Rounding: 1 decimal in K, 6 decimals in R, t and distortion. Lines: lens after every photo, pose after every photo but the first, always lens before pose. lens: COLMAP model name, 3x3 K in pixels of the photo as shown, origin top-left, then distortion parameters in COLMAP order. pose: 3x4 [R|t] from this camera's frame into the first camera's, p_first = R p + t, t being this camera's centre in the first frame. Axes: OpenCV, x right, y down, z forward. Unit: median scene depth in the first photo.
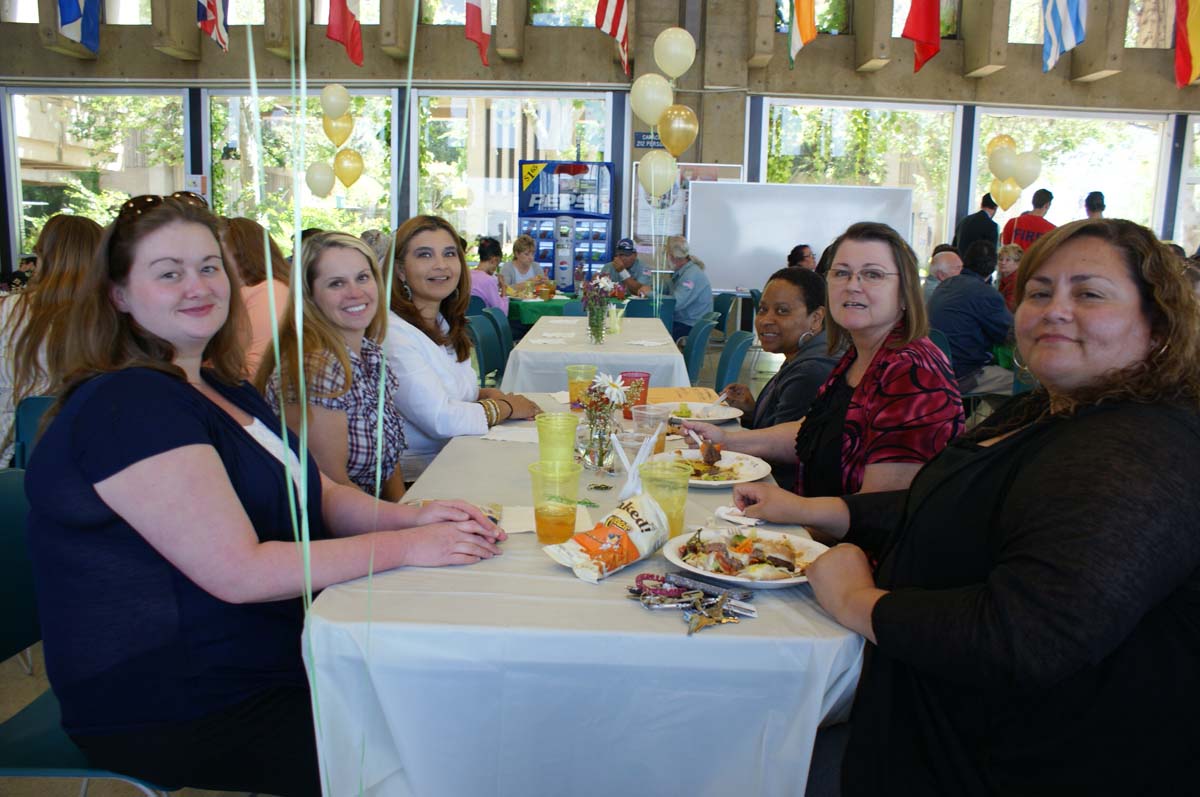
lens RADIAL K [[973.4, 0, 609.5], [0, 973.4, 400.6], [0, 0, 1]] dist [-0.168536, 0.173947]
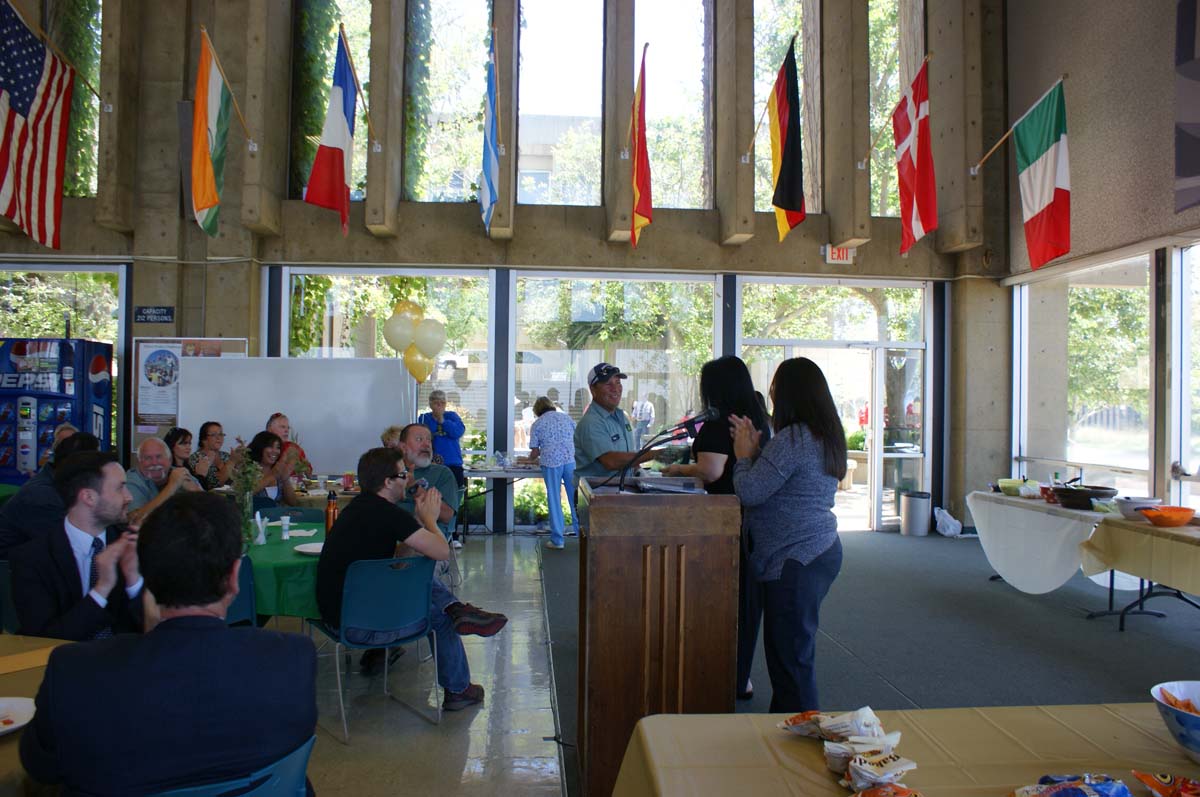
lens RADIAL K [[971.2, 0, 600.0], [0, 971.2, 398.5], [0, 0, 1]] dist [-0.162595, 0.161442]
pose [[0.996467, -0.013560, 0.082881, 0.398729], [0.027283, 0.985618, -0.166772, -0.021742], [-0.079427, 0.168444, 0.982506, 0.065024]]
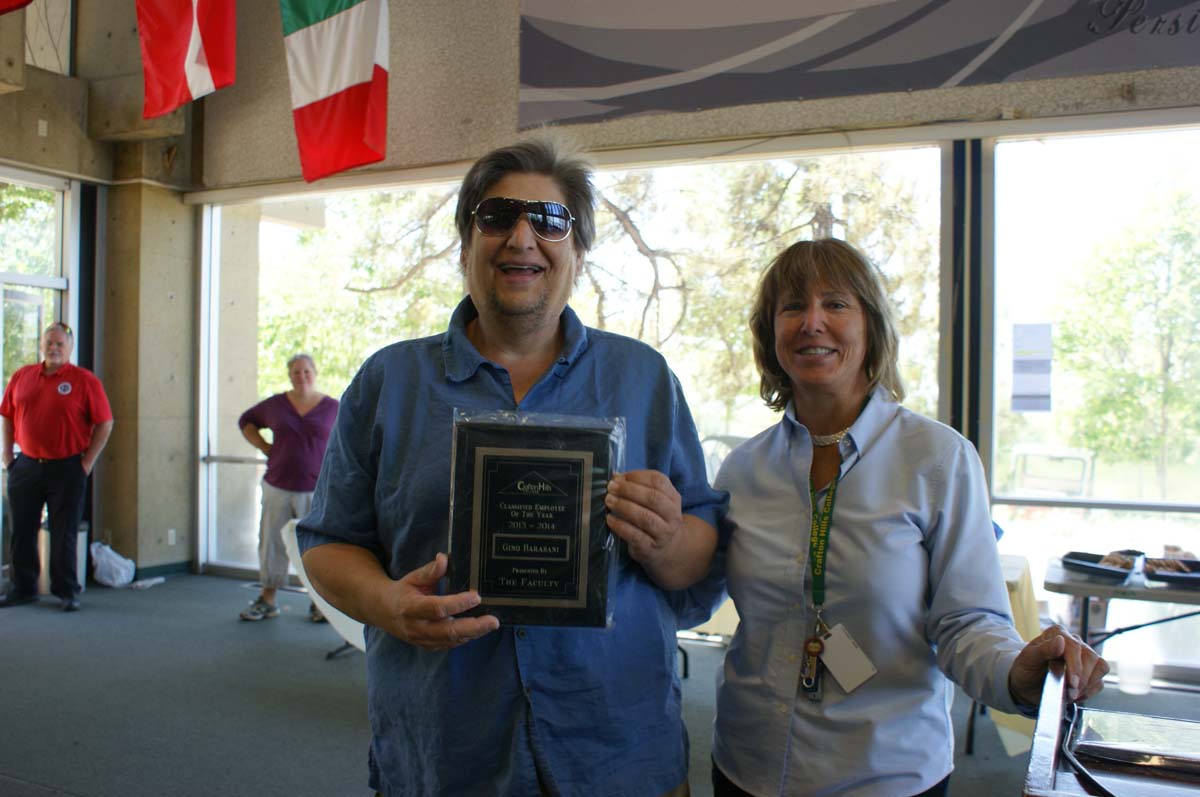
lens RADIAL K [[1076.3, 0, 578.0], [0, 1076.3, 394.7], [0, 0, 1]] dist [-0.056042, 0.009356]
pose [[0.426847, -0.026045, 0.903949, 0.340725], [0.150041, 0.987771, -0.042390, -0.082822], [-0.891790, 0.153723, 0.425535, 0.425342]]
